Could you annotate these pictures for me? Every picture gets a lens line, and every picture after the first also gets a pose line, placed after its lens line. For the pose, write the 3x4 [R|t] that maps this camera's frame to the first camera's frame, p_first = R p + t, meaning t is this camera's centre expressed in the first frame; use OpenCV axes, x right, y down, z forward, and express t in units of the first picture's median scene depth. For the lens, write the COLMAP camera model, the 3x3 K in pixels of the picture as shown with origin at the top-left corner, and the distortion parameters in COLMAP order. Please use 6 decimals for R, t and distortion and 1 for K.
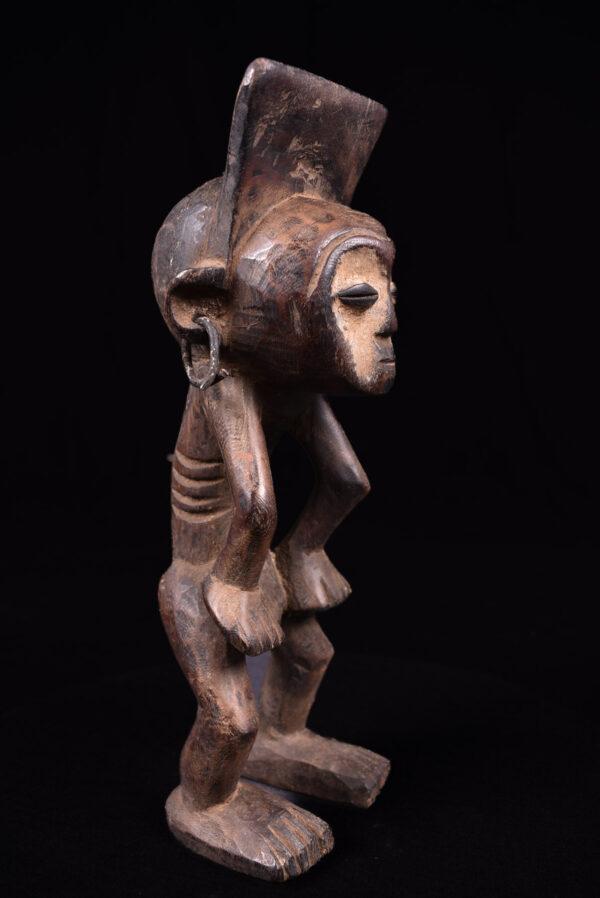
lens RADIAL K [[826.4, 0, 305.1], [0, 826.4, 452.3], [0, 0, 1]] dist [-0.081527, 0.000000]
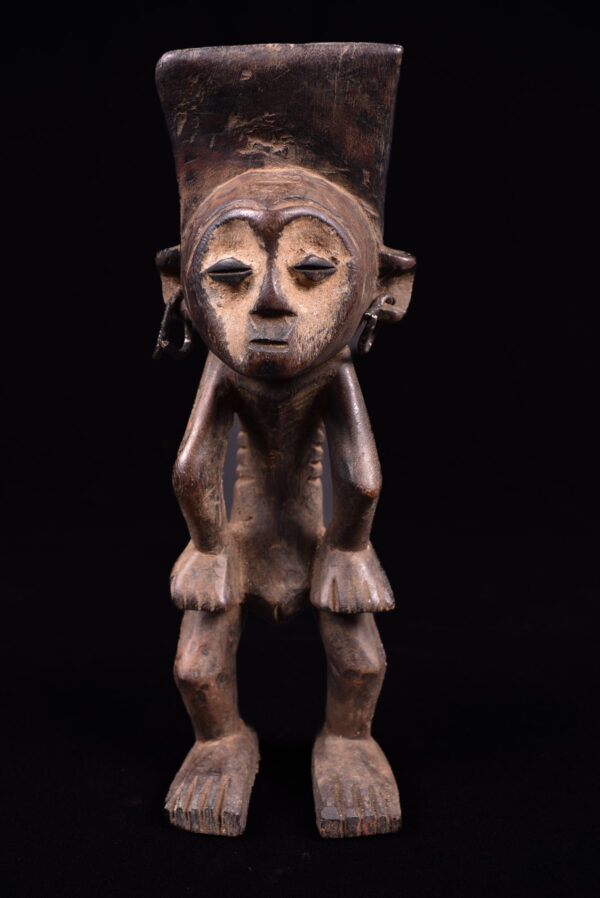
lens RADIAL K [[826.4, 0, 300.9], [0, 826.4, 450.5], [0, 0, 1]] dist [-0.081527, 0.000000]
pose [[0.499241, 0.156926, -0.852134, 0.926926], [-0.148429, 0.984414, 0.094326, -0.084678], [0.853655, 0.079390, 0.514752, 0.576826]]
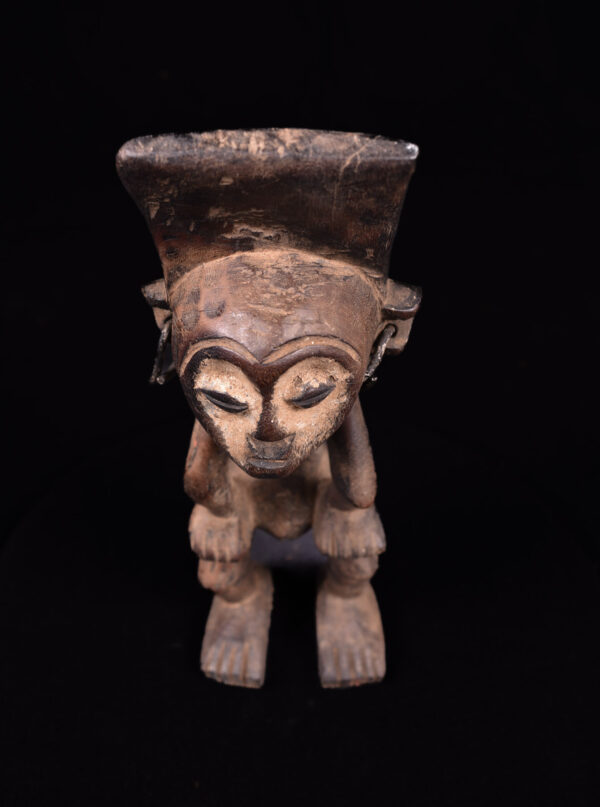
lens RADIAL K [[825.8, 0, 298.8], [0, 825.8, 395.3], [0, 0, 1]] dist [-0.061800, 0.000000]
pose [[0.498173, 0.593757, -0.631883, 0.674427], [-0.127600, 0.771018, 0.623898, -0.763387], [0.857637, -0.230181, 0.459864, 0.623921]]
